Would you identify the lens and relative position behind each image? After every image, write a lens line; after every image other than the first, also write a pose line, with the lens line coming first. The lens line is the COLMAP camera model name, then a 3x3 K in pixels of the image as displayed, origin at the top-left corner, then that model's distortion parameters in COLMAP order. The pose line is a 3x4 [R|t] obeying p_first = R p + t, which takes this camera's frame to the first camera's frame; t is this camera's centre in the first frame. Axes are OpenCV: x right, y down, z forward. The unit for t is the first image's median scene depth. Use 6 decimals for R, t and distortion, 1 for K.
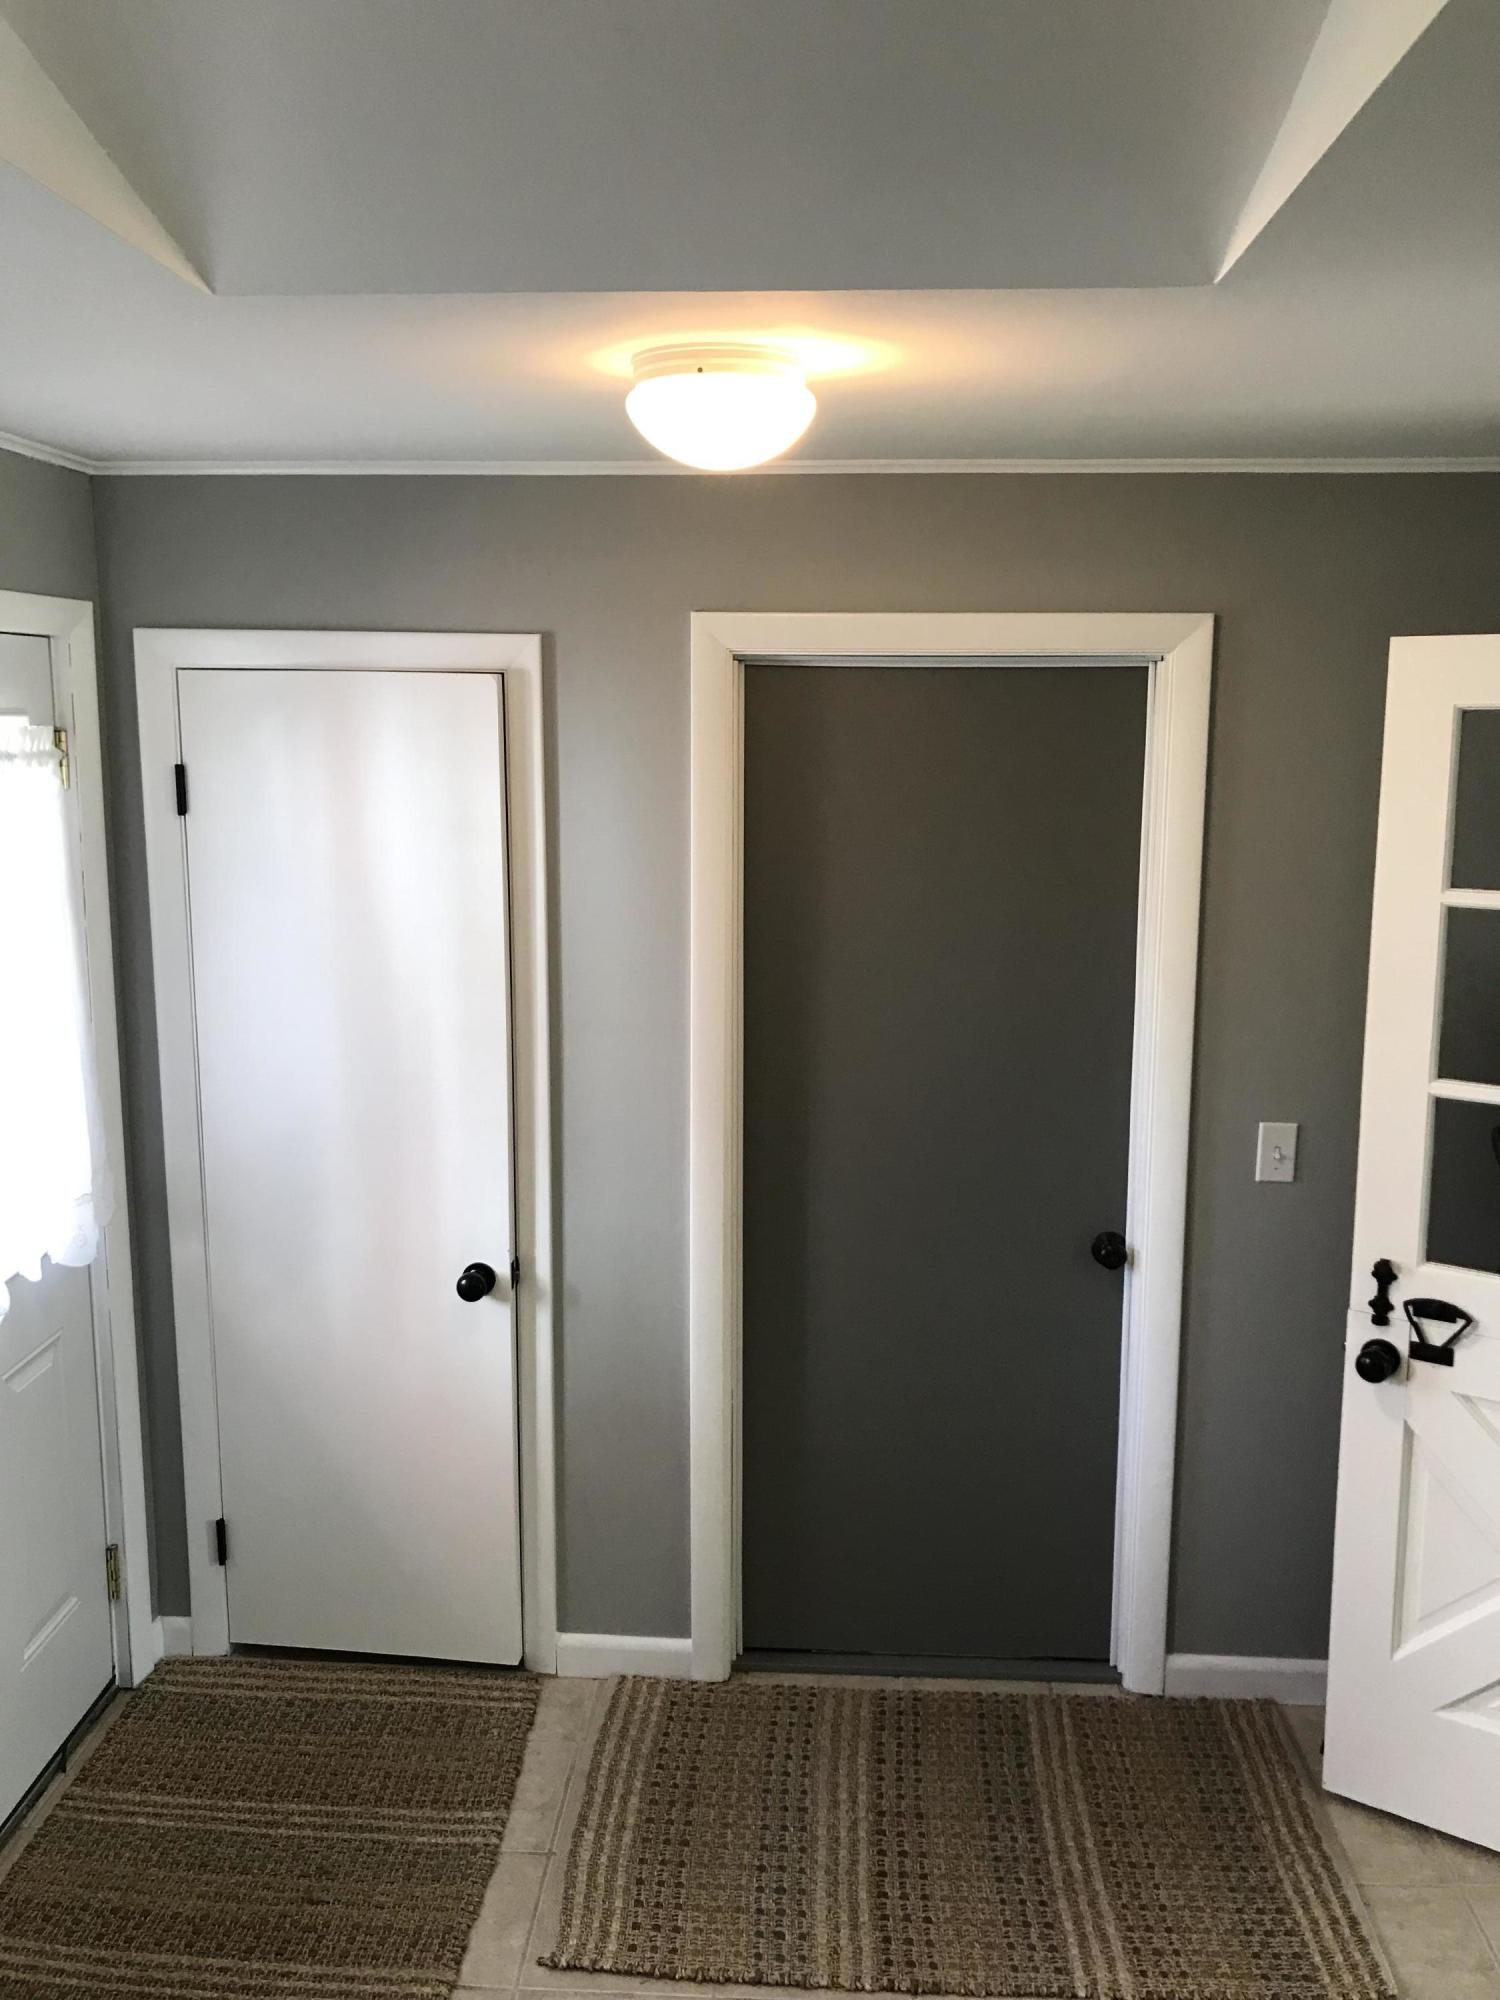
lens RADIAL K [[1675.1, 0, 746.3], [0, 1675.1, 1008.6], [0, 0, 1]] dist [0.036609, -0.040855]
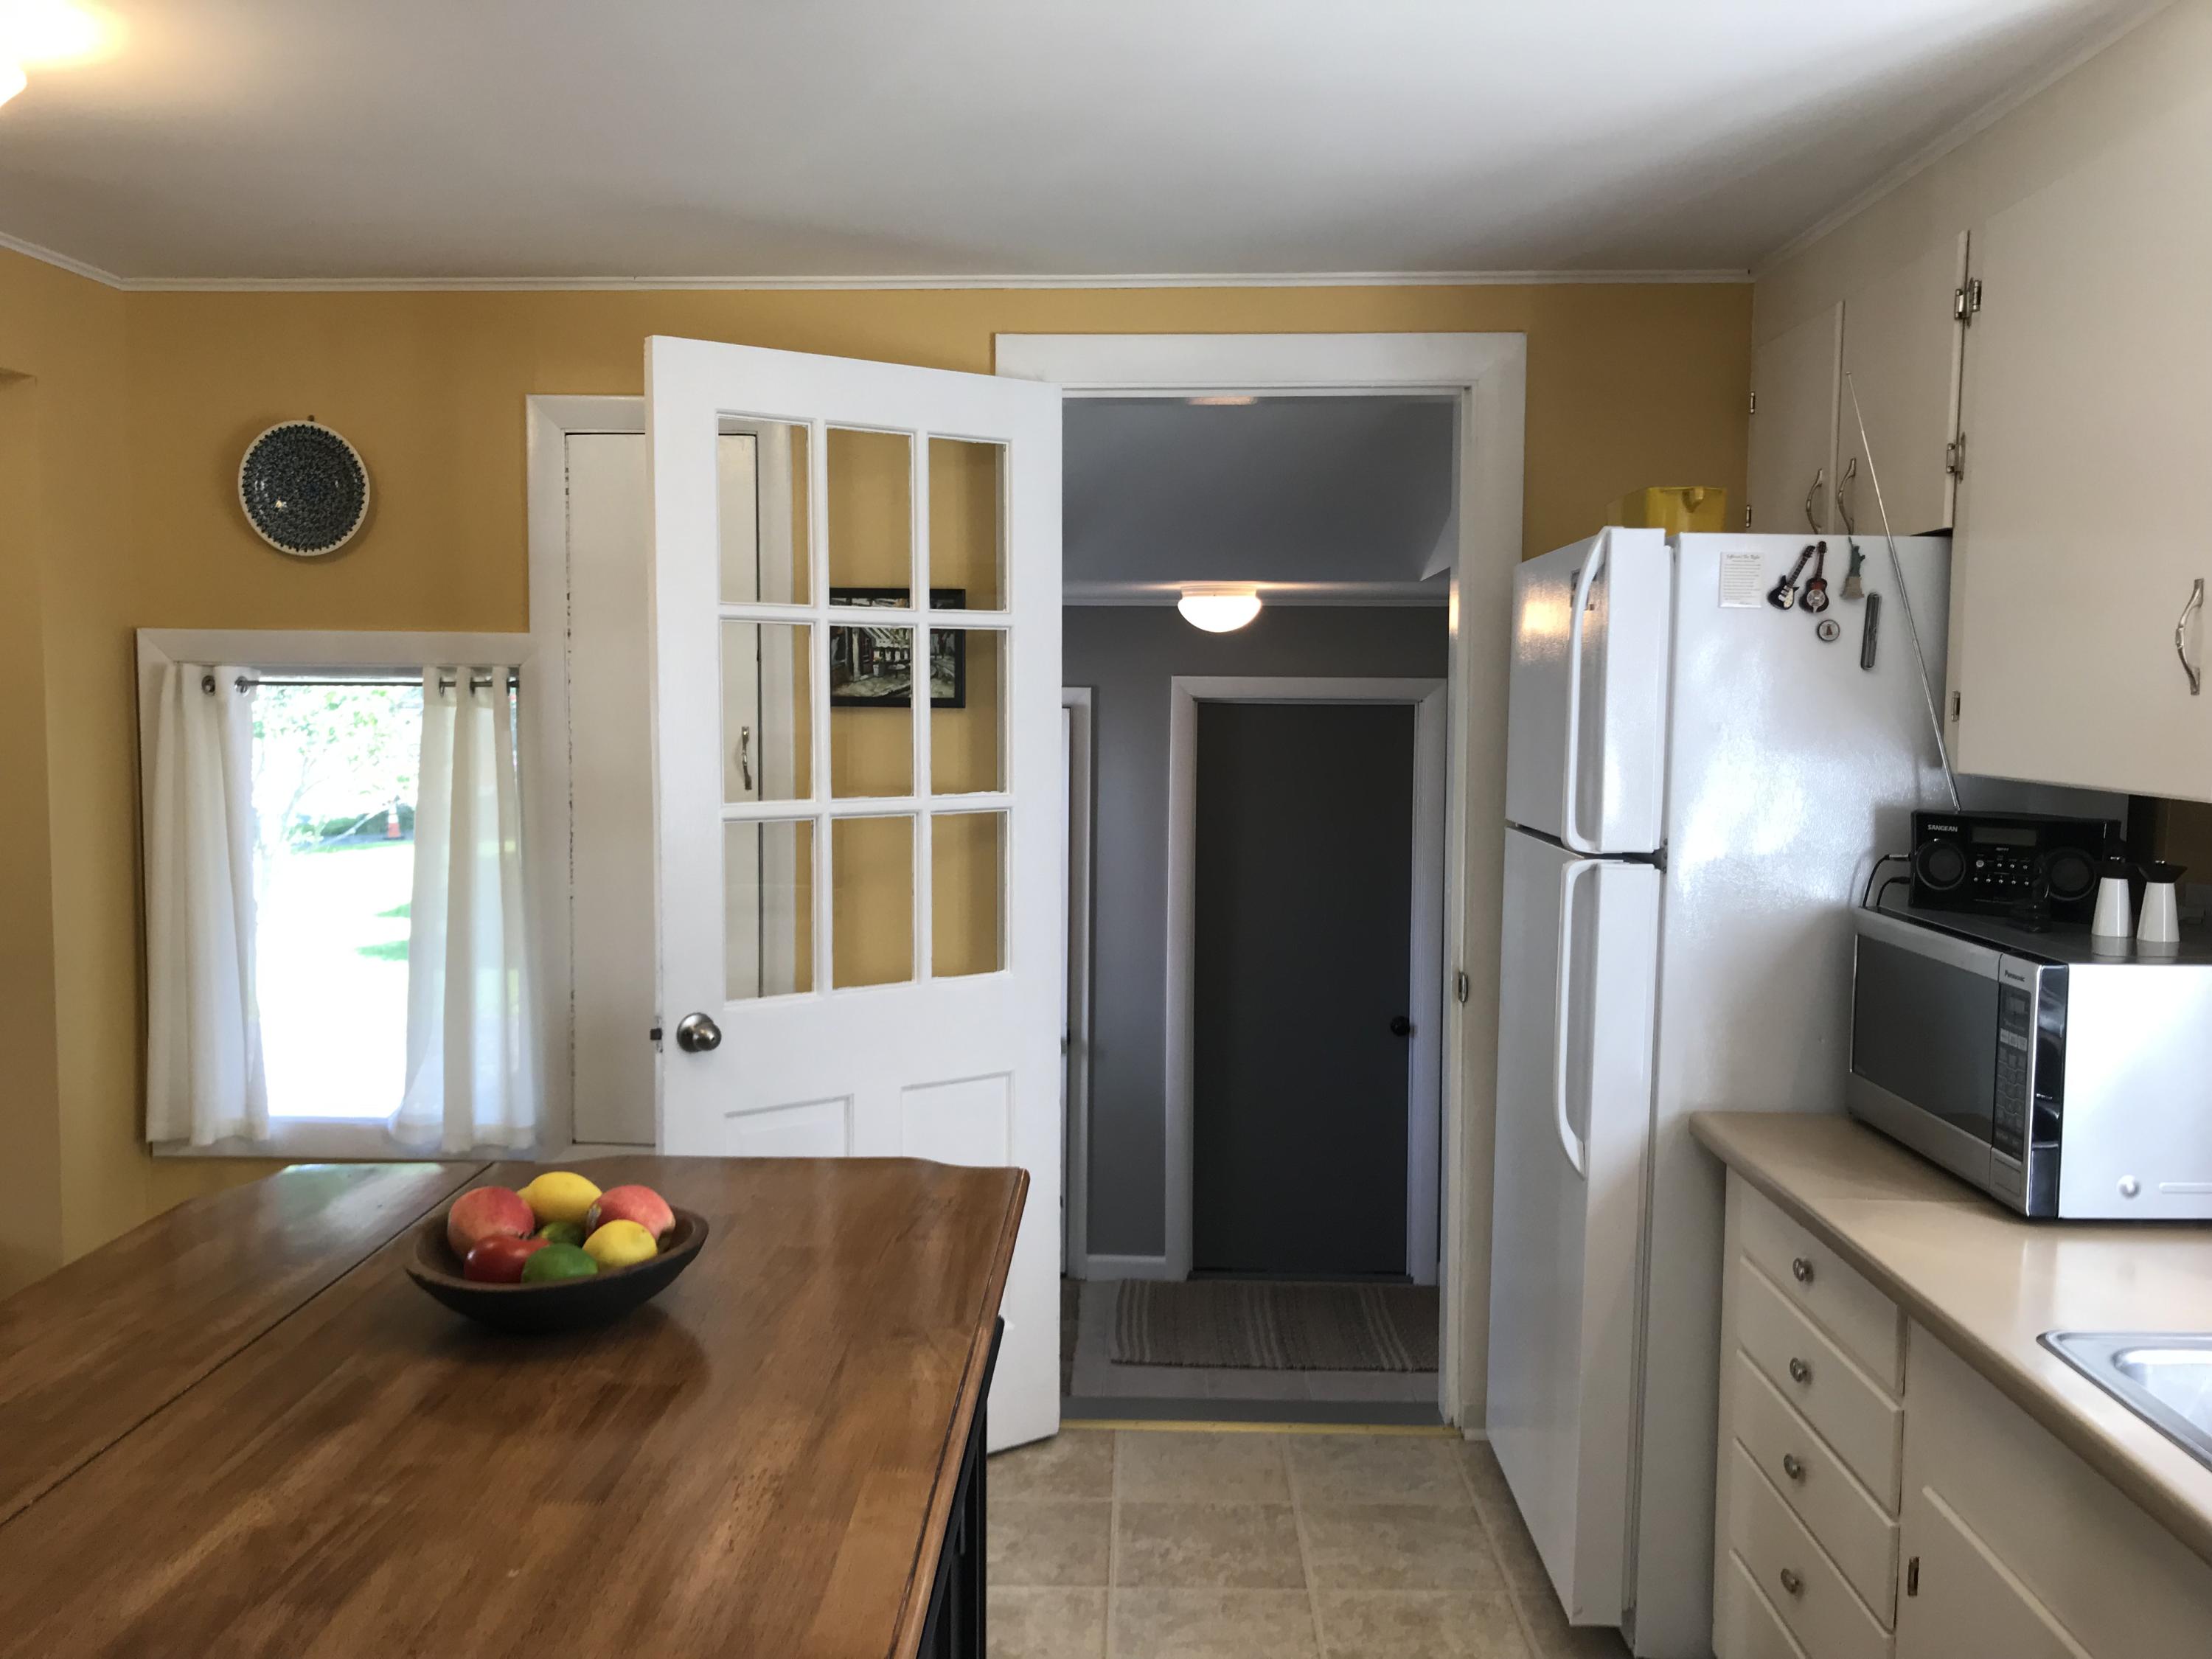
lens RADIAL K [[1852.6, 0, 1109.3], [0, 1852.6, 831.9], [0, 0, 1]] dist [0.036609, -0.040855]
pose [[0.999452, 0.000782, 0.033081, -0.154539], [0.002253, 0.995793, -0.091605, 0.115533], [-0.033013, 0.091629, 0.995246, -0.944250]]
